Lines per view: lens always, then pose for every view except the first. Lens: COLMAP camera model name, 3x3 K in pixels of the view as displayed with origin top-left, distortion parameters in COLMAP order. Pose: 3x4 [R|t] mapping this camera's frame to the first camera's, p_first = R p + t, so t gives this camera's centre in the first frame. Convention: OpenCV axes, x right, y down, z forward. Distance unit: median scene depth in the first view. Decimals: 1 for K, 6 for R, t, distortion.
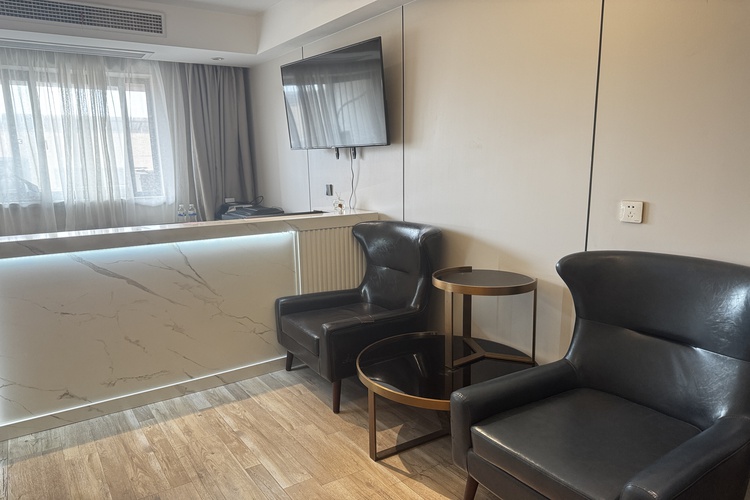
lens RADIAL K [[522.4, 0, 374.3], [0, 522.4, 277.6], [0, 0, 1]] dist [0.007402, -0.000287]
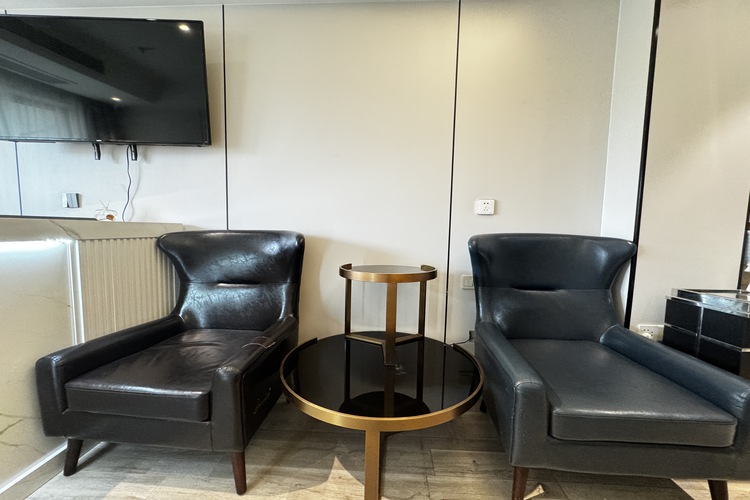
lens RADIAL K [[309.0, 0, 386.3], [0, 309.0, 256.4], [0, 0, 1]] dist [-0.001393, -0.000140]
pose [[0.600250, -0.044249, 0.798587, -0.220589], [0.148084, 0.987354, -0.056597, 0.007946], [-0.785984, 0.152230, 0.599212, 0.481027]]
